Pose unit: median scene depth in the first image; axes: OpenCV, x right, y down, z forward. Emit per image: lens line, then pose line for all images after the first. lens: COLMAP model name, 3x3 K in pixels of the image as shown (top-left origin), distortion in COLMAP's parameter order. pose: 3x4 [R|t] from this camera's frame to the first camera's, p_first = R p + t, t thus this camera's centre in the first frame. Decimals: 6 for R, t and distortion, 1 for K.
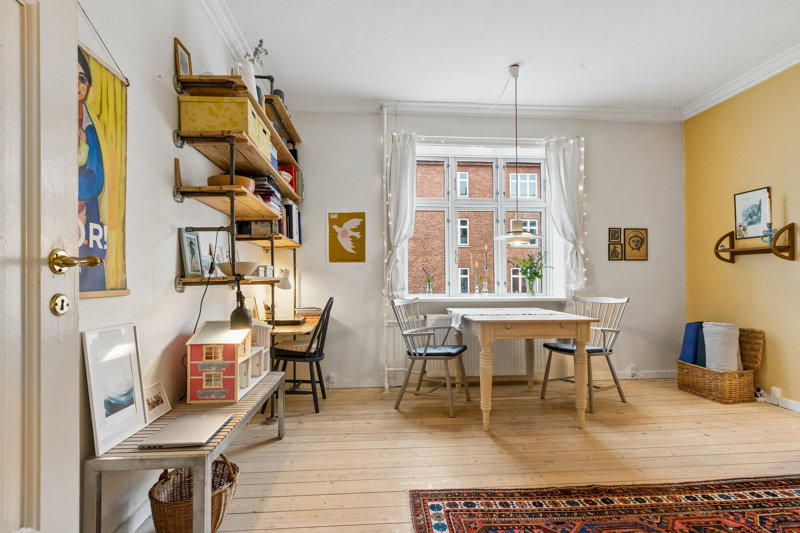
lens RADIAL K [[403.3, 0, 402.4], [0, 403.3, 272.1], [0, 0, 1]] dist [0.008648, -0.002031]
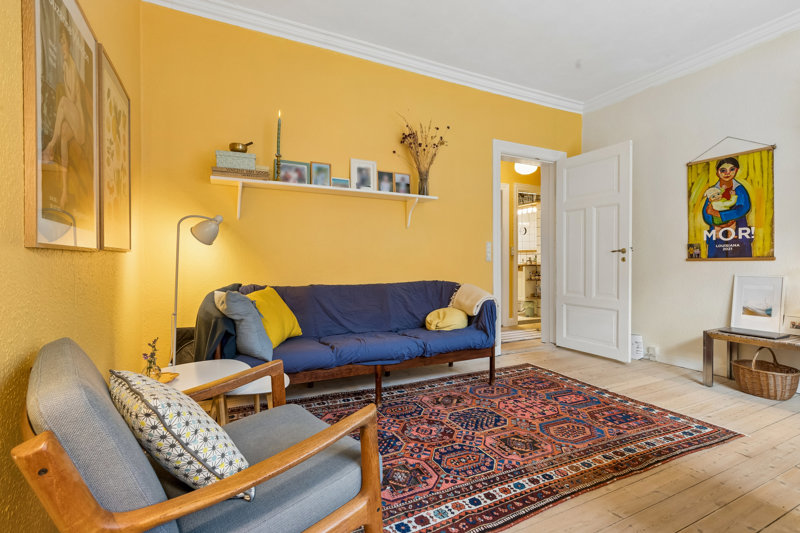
lens RADIAL K [[378.8, 0, 402.4], [0, 378.8, 260.1], [0, 0, 1]] dist [0.001887, 0.001899]
pose [[-0.927551, 0.003753, -0.373677, 0.866754], [0.012001, 0.999733, -0.019748, 0.038357], [0.373504, -0.022802, -0.927348, 1.090330]]
